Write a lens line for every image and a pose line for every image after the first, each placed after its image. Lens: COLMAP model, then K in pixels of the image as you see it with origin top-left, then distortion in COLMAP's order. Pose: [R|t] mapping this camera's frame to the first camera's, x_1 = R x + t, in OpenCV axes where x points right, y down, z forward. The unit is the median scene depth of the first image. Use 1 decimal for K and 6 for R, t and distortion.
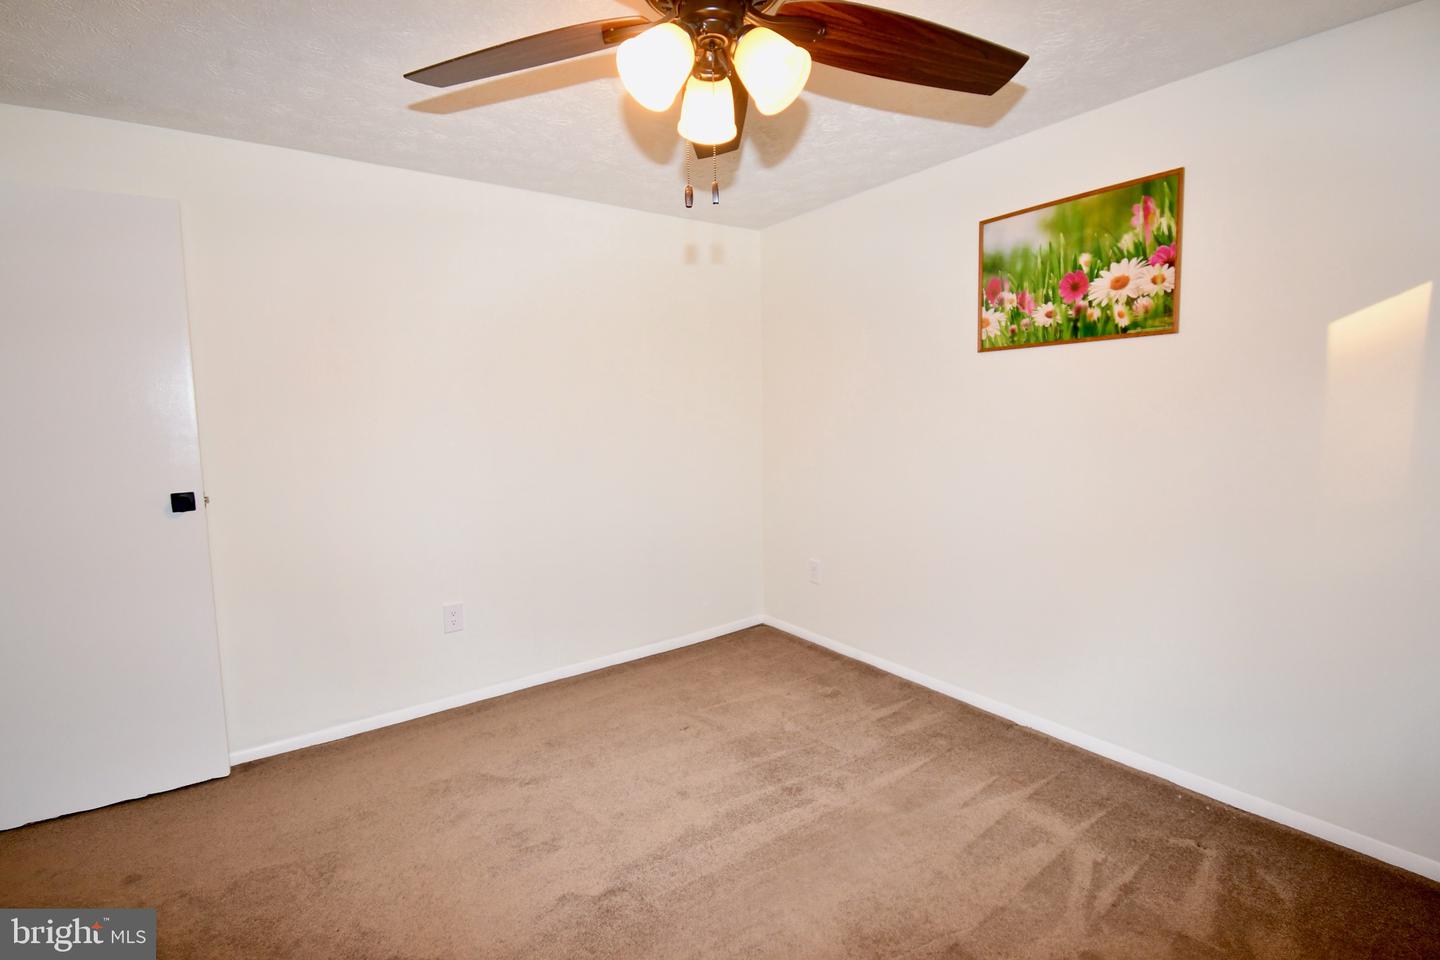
lens RADIAL K [[643.2, 0, 716.2], [0, 643.2, 477.1], [0, 0, 1]] dist [-0.010799, -0.003131]
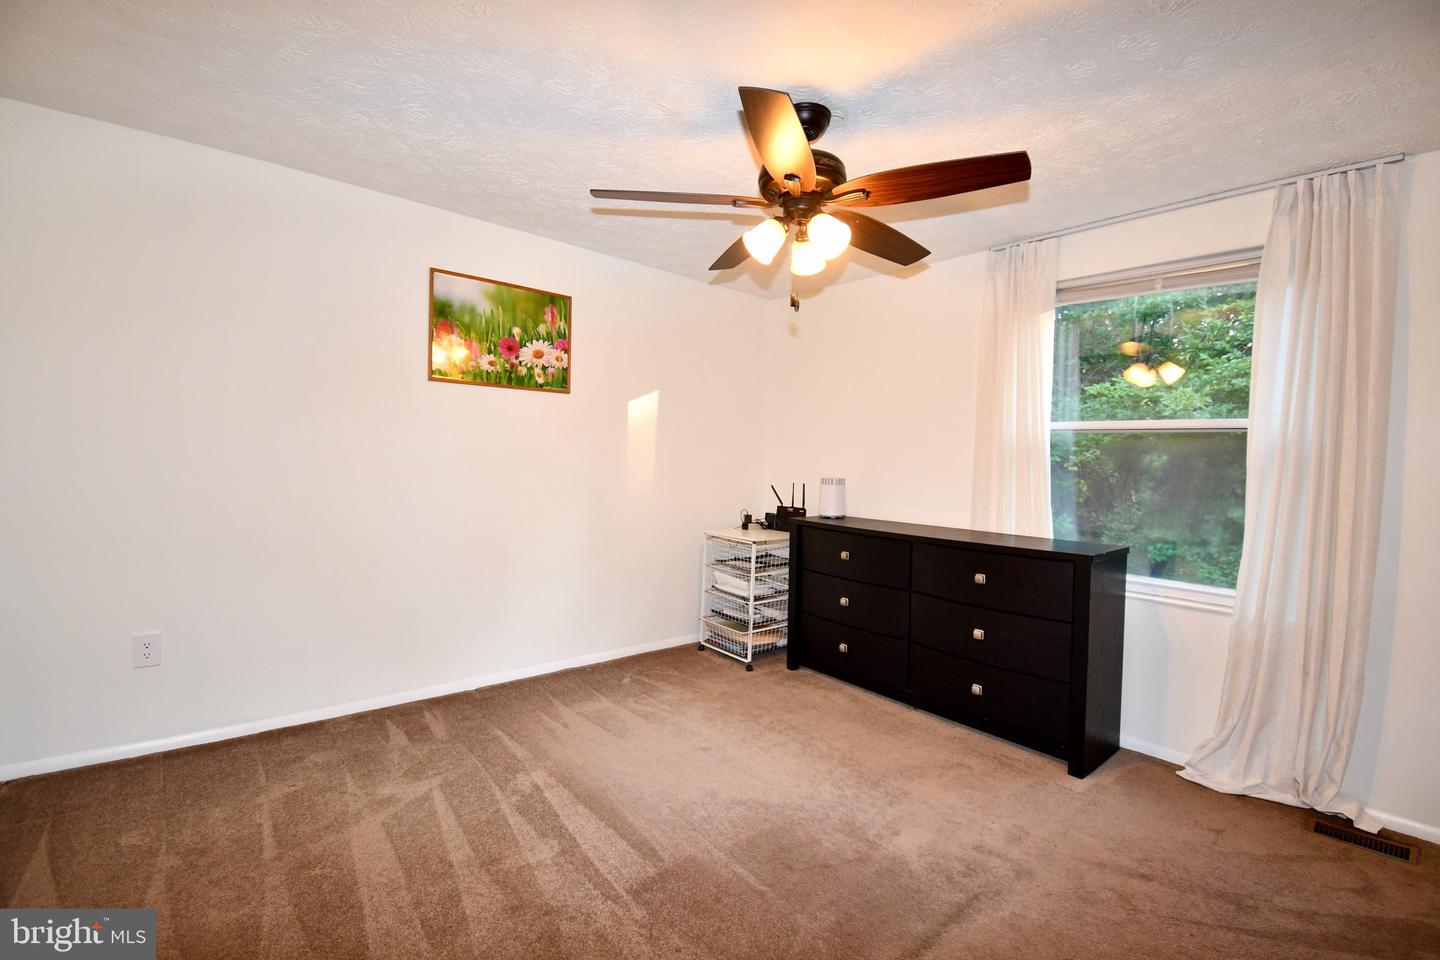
lens RADIAL K [[643.2, 0, 692.3], [0, 643.2, 479.8], [0, 0, 1]] dist [-0.010799, -0.003131]
pose [[-0.061411, -0.020521, 0.997902, -0.873018], [0.064581, 0.997612, 0.024490, -0.019466], [-0.996021, 0.065950, -0.059940, 0.709814]]
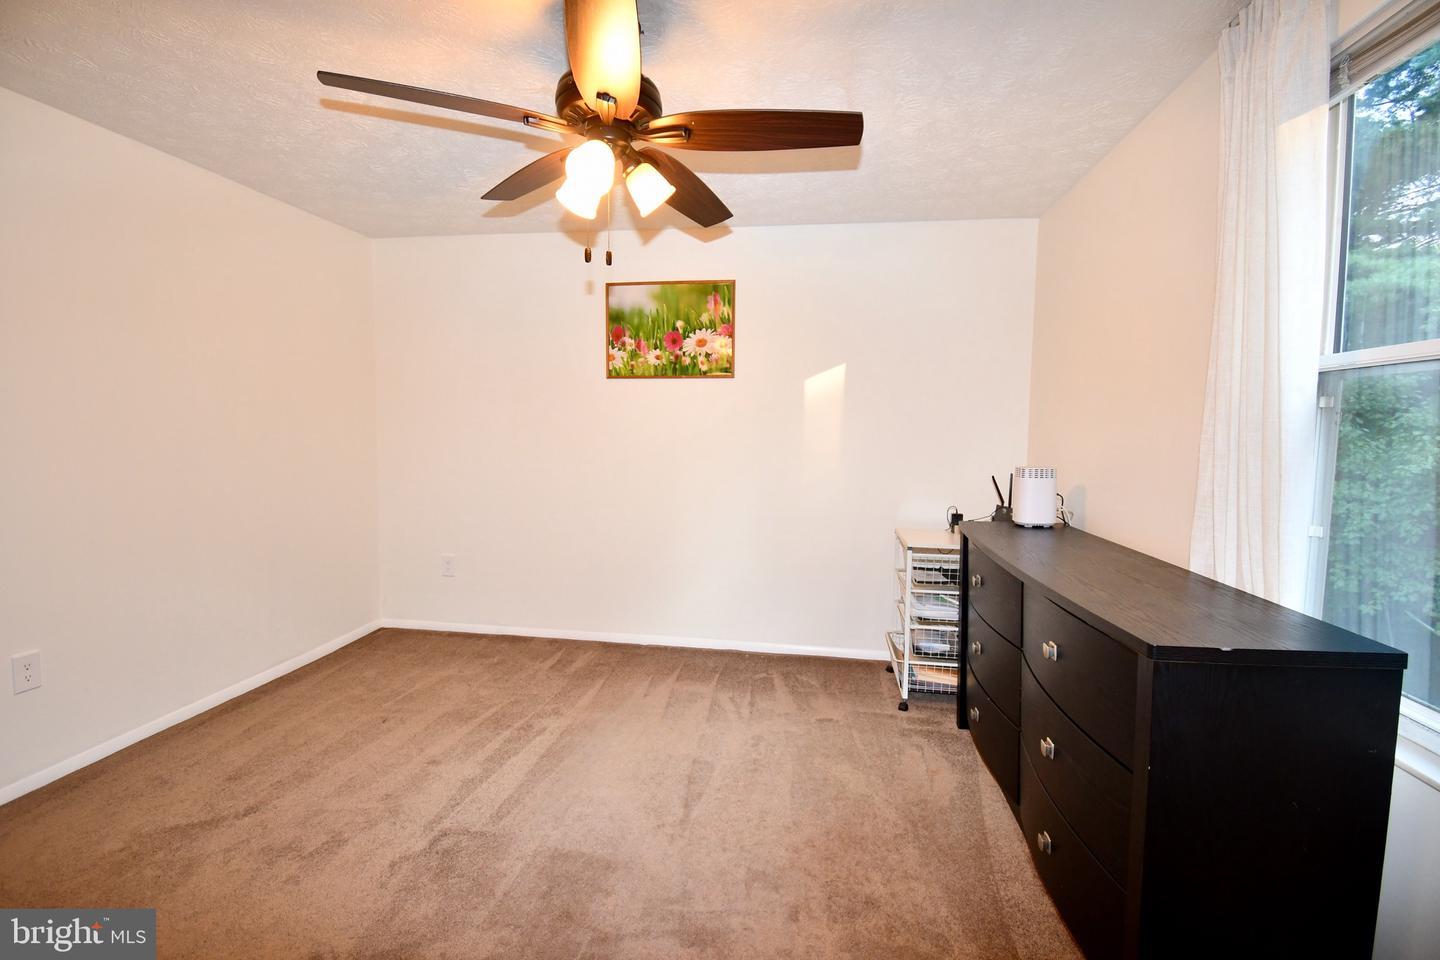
lens RADIAL K [[615.8, 0, 694.2], [0, 615.8, 480.2], [0, 0, 1]] dist [0.016833, -0.000338]
pose [[0.716711, -0.025400, 0.696908, -0.432502], [0.042325, 0.999079, -0.007115, 0.043982], [-0.696085, 0.034596, 0.717125, -0.068292]]
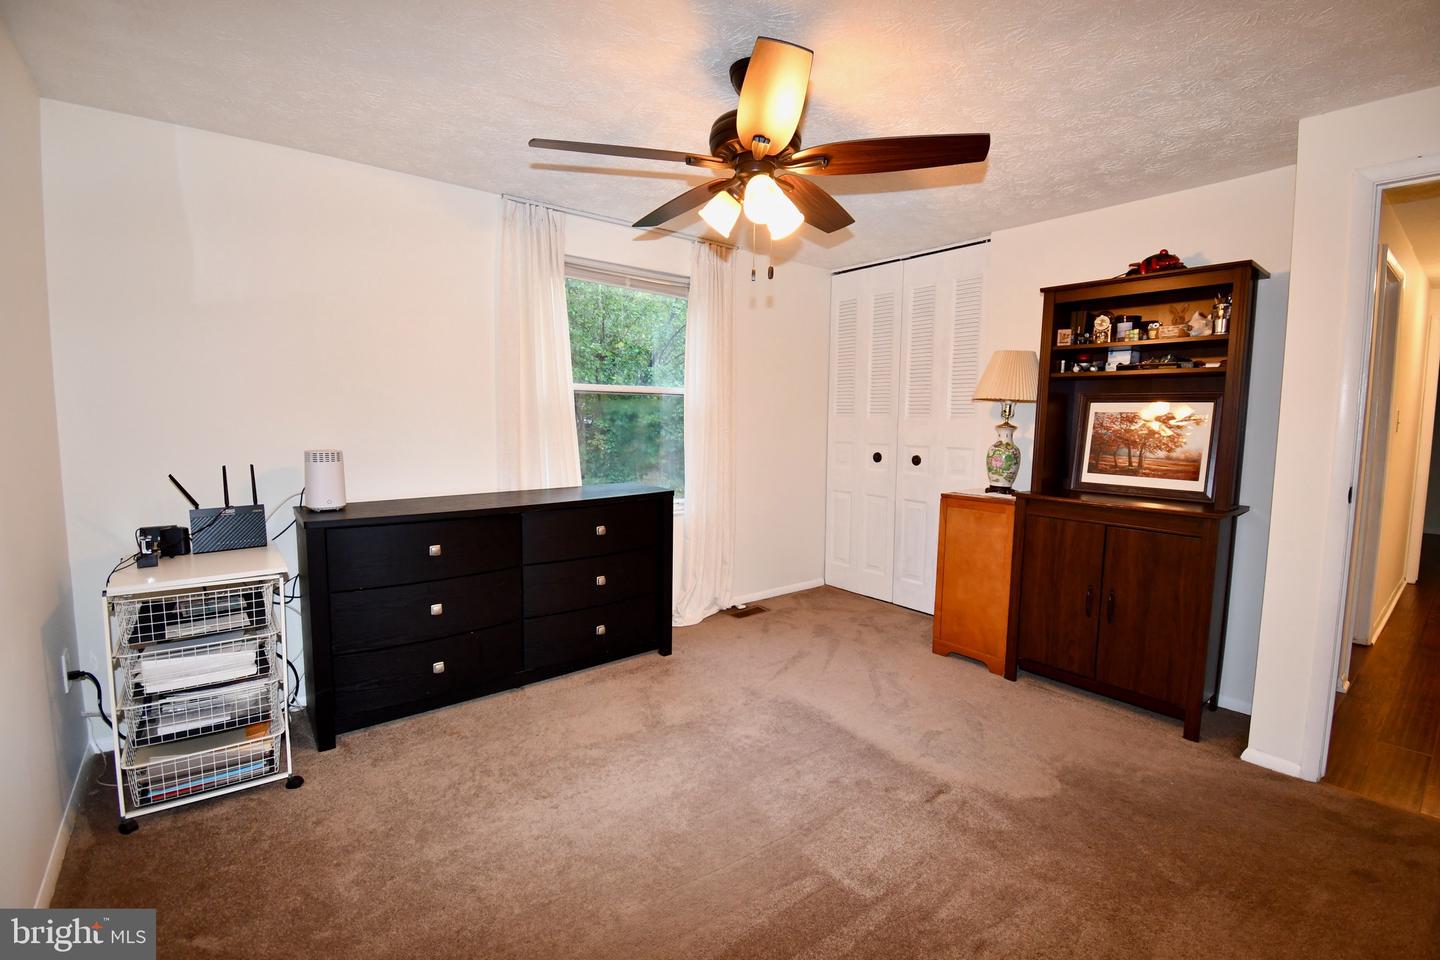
lens RADIAL K [[643.2, 0, 716.5], [0, 643.2, 479.8], [0, 0, 1]] dist [-0.010799, -0.003131]
pose [[-0.998087, 0.025730, -0.056225, 0.098328], [0.014619, 0.981721, 0.189761, -0.110197], [0.060080, 0.188576, -0.980219, 1.365609]]
